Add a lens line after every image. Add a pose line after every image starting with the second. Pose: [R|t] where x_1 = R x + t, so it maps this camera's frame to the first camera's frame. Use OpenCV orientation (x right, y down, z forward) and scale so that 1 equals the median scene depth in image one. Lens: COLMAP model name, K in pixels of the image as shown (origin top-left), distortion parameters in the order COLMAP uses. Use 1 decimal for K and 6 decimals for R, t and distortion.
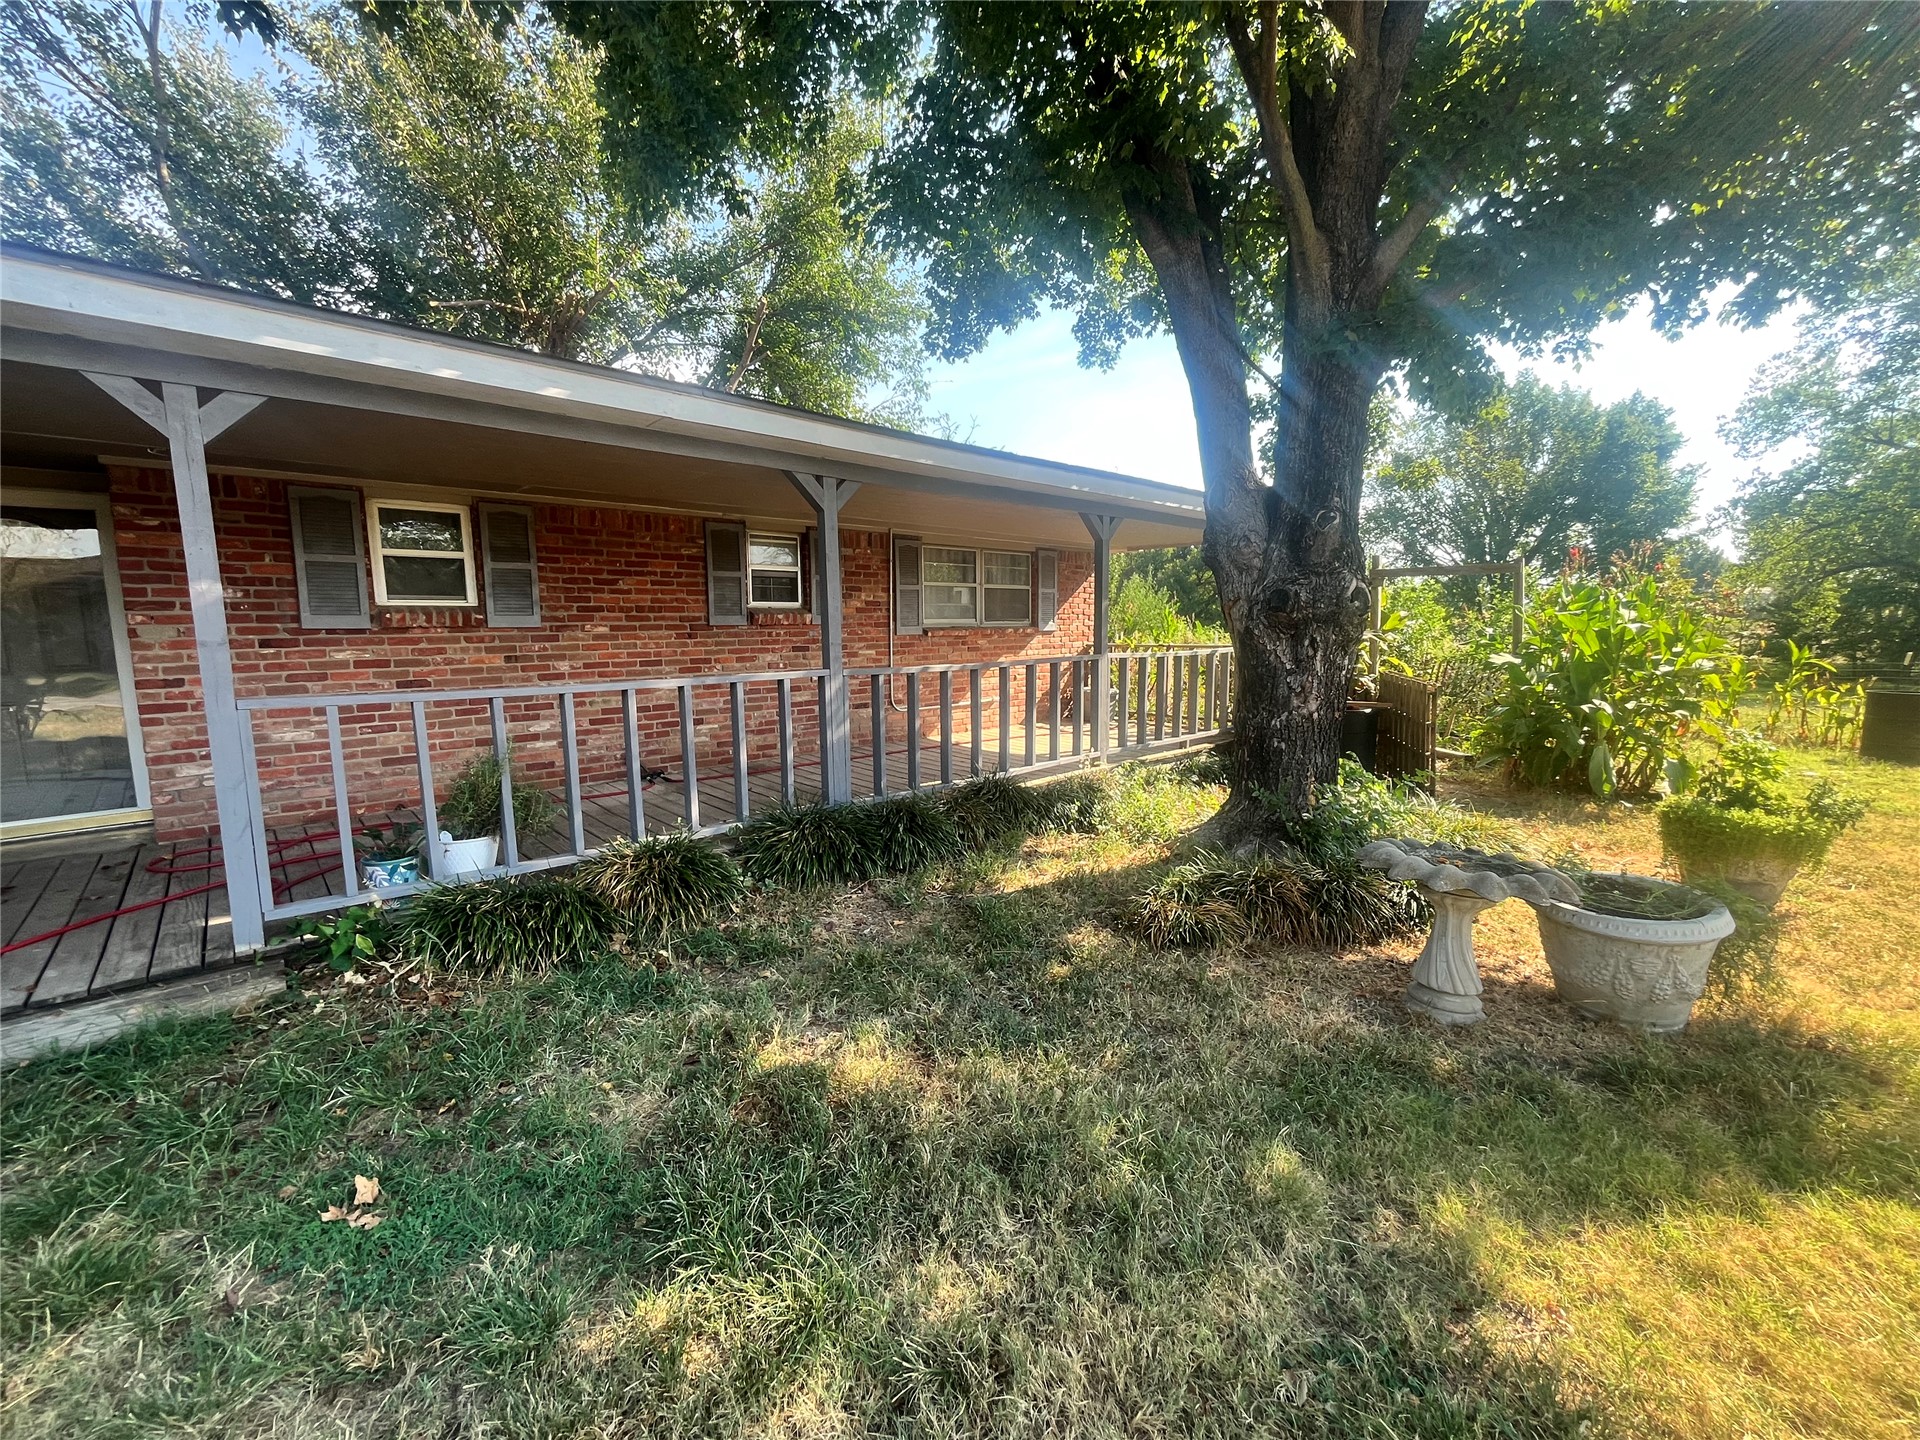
lens RADIAL K [[775.0, 0, 956.4], [0, 775.0, 720.8], [0, 0, 1]] dist [0.001897, 0.000017]
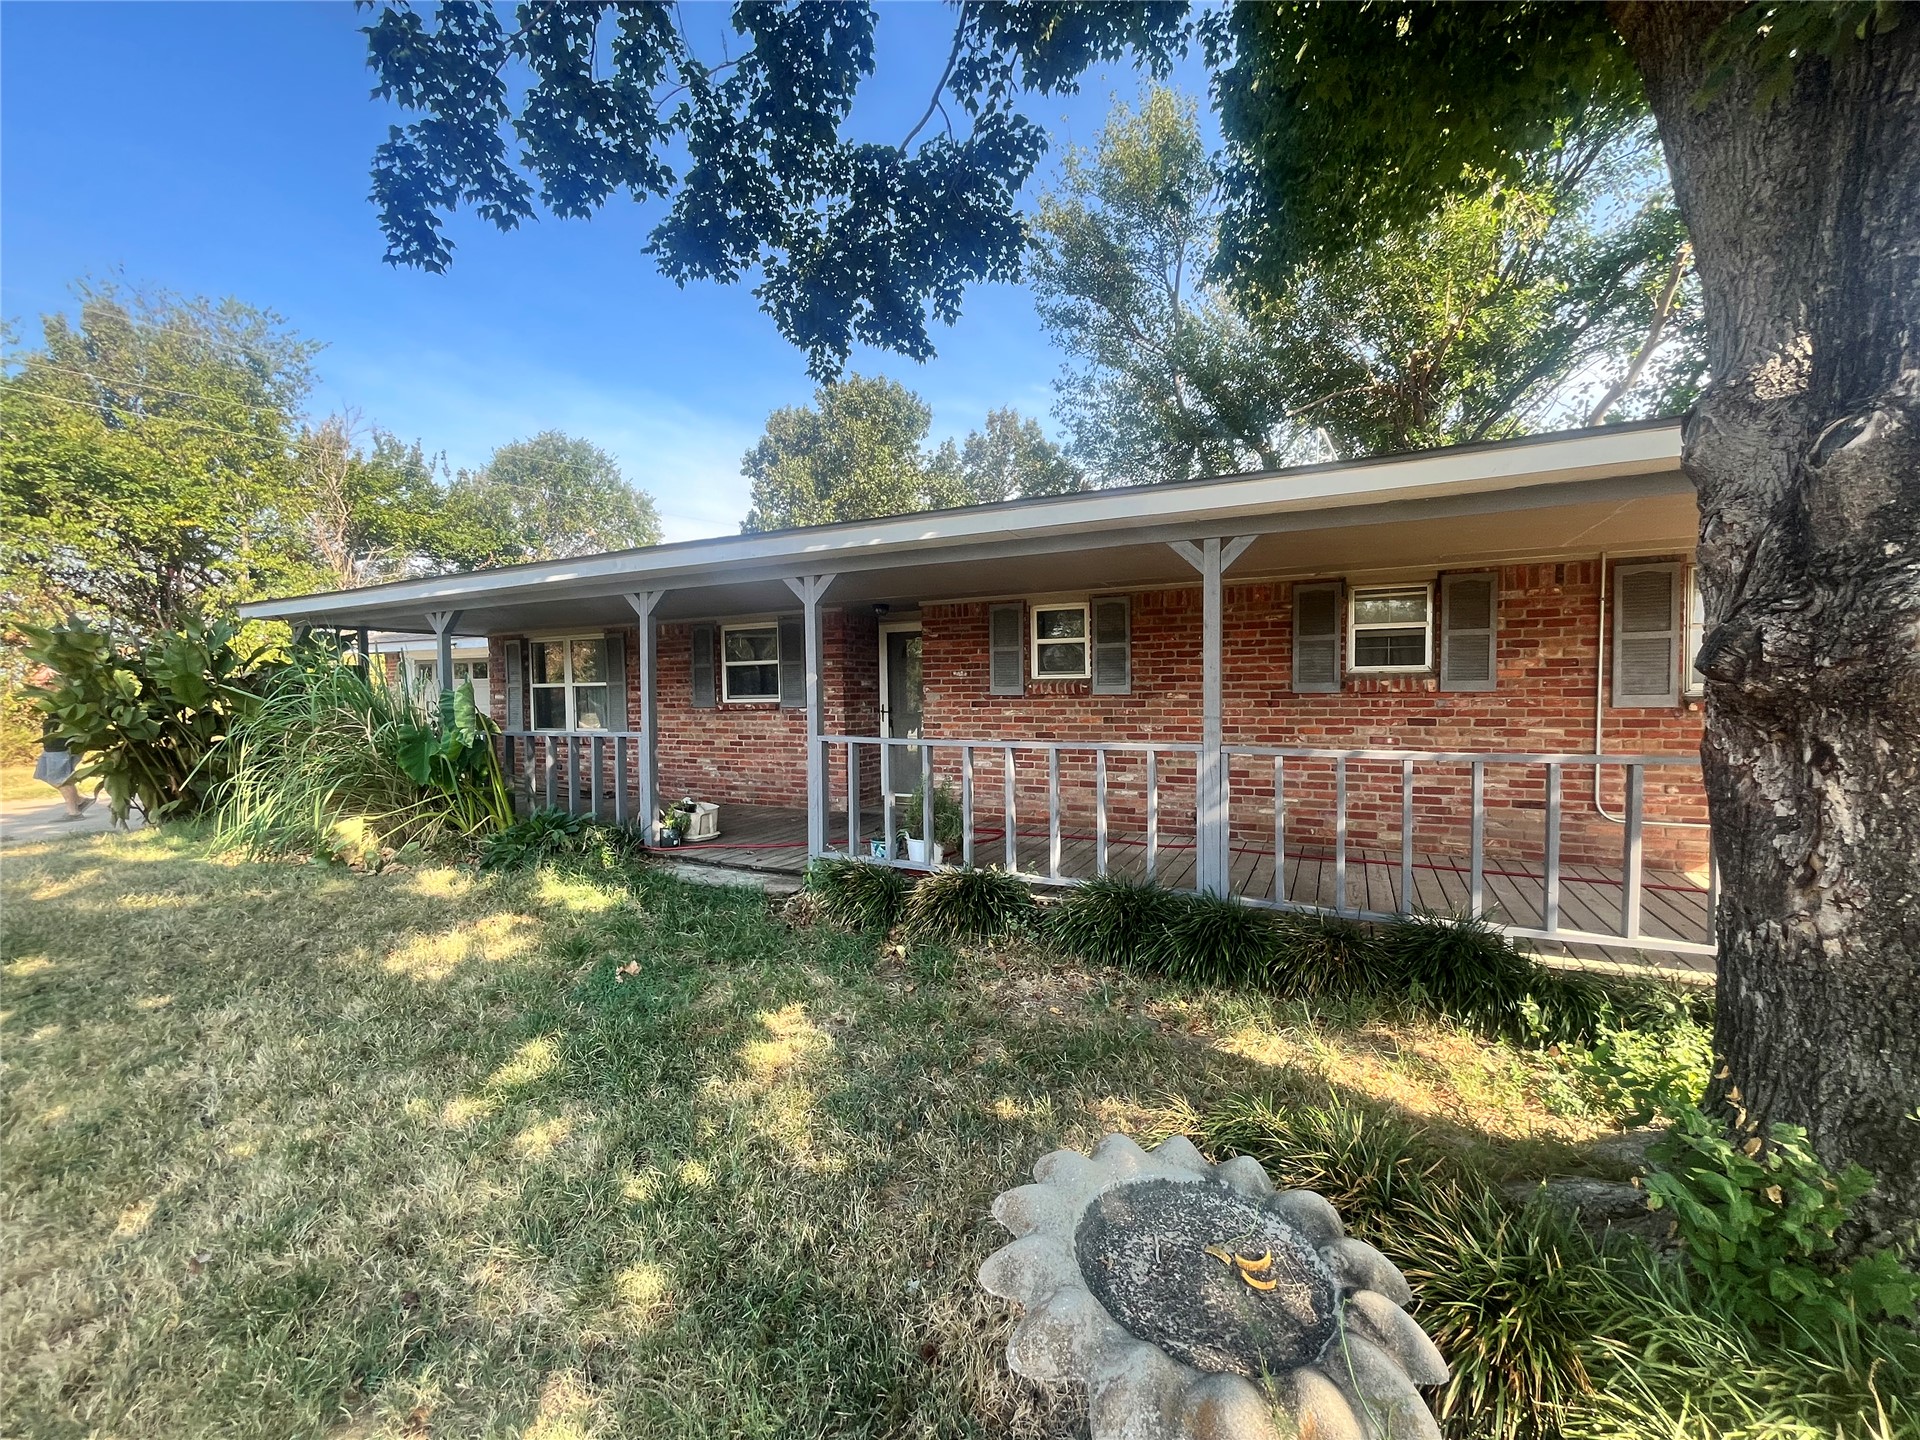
lens RADIAL K [[775.0, 0, 955.8], [0, 775.0, 716.8], [0, 0, 1]] dist [0.001897, 0.000017]
pose [[0.346270, 0.034335, -0.937507, 0.488354], [-0.111556, 0.993747, -0.004808, -0.050660], [0.931479, 0.106250, 0.347934, 0.333687]]
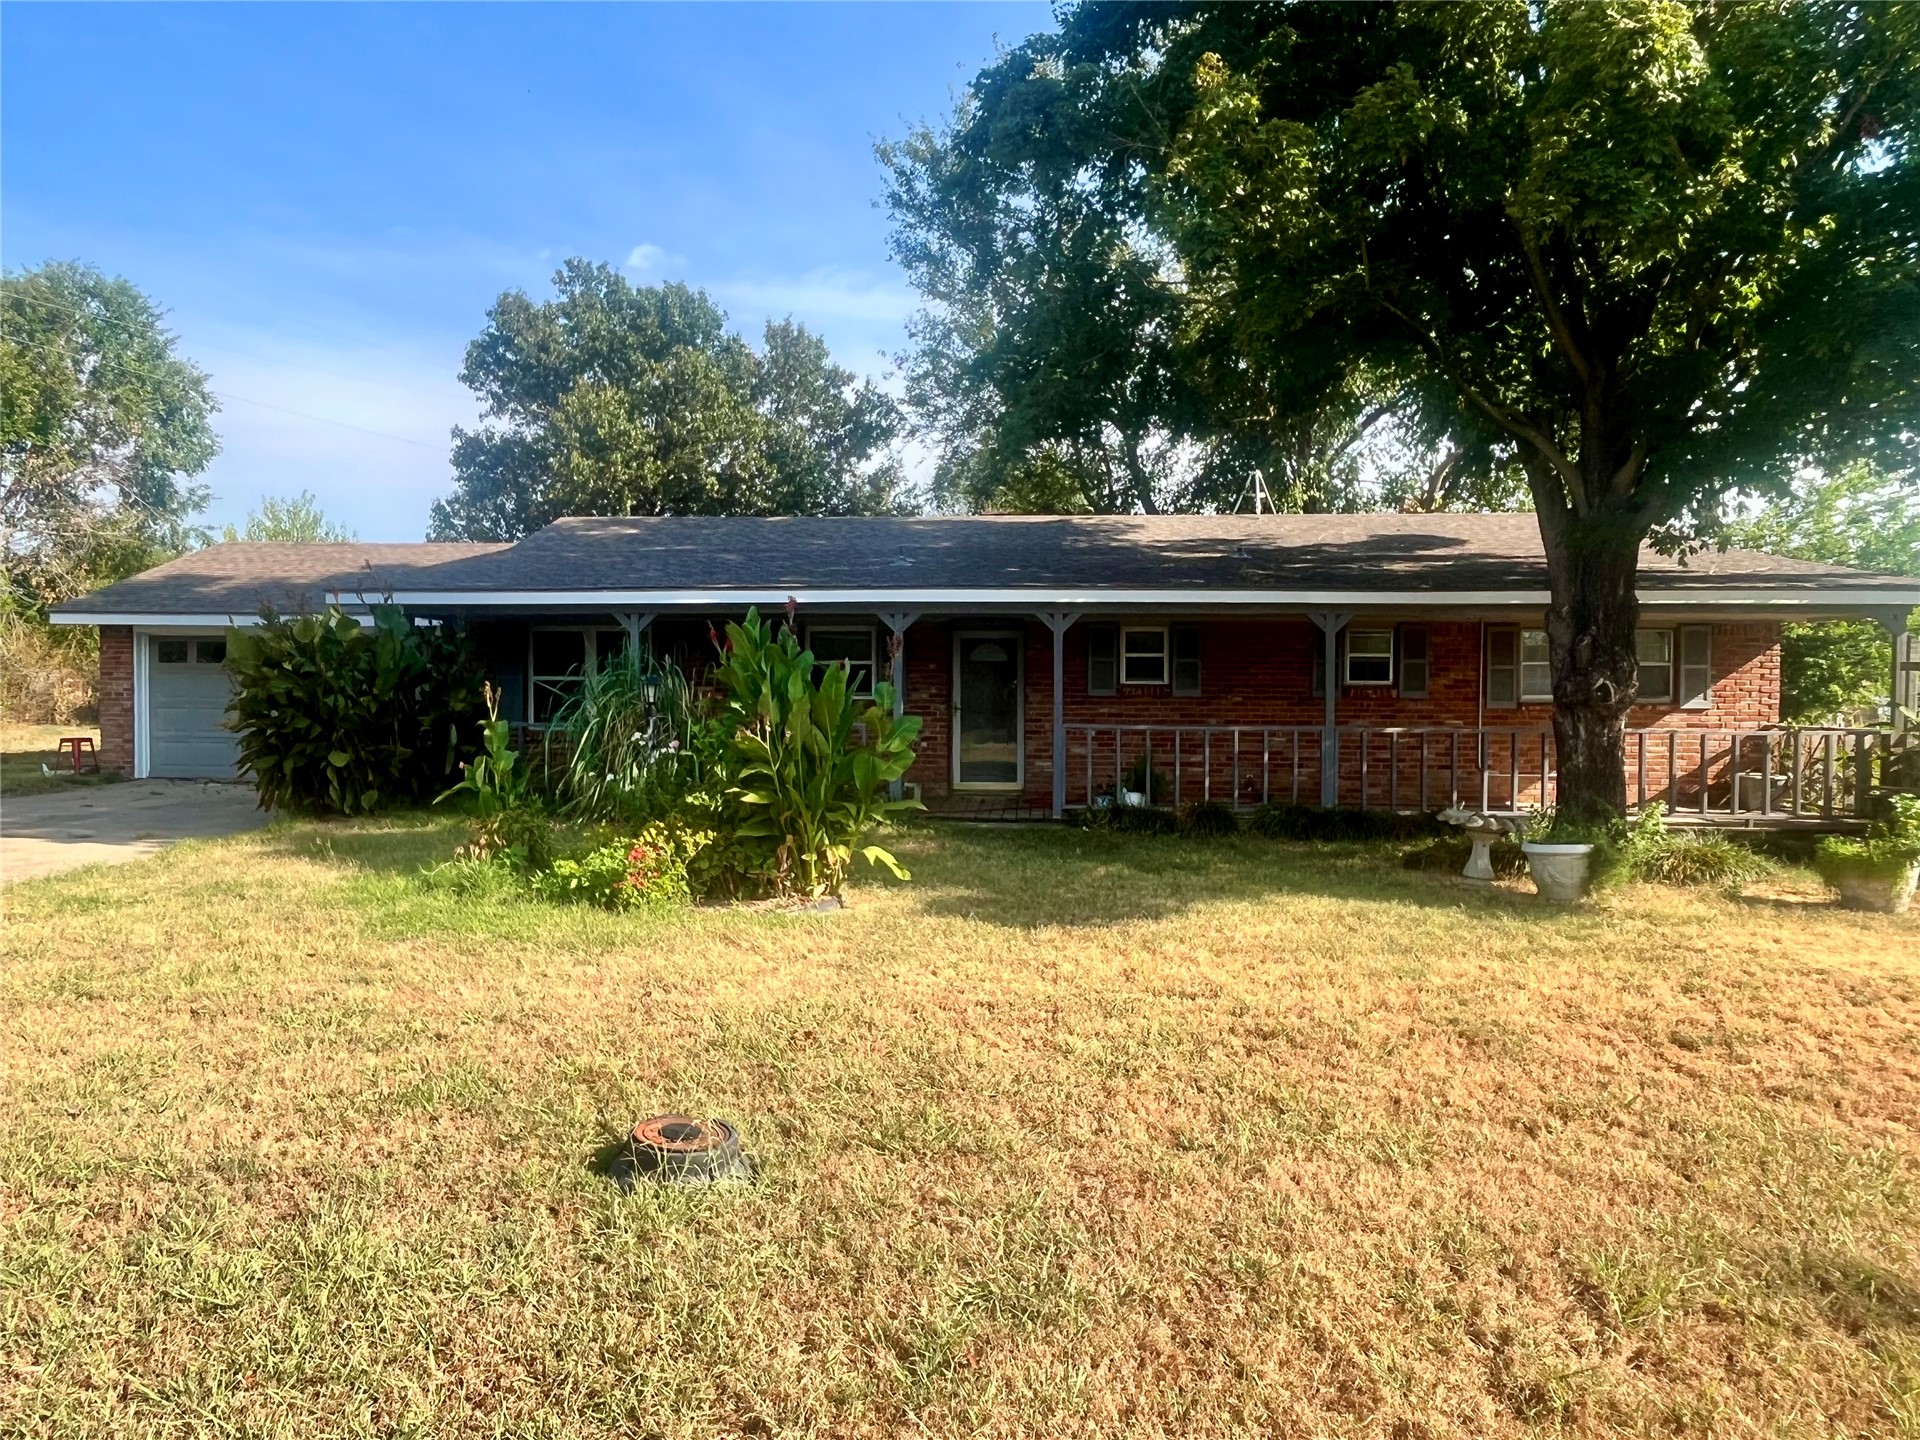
lens RADIAL K [[1293.8, 0, 963.0], [0, 1293.8, 716.1], [0, 0, 1]] dist [0.013612, 0.002195]
pose [[0.685621, 0.027359, -0.727445, 1.090917], [-0.101997, 0.993046, -0.058784, 0.128701], [0.720778, 0.114501, 0.683644, -1.204227]]
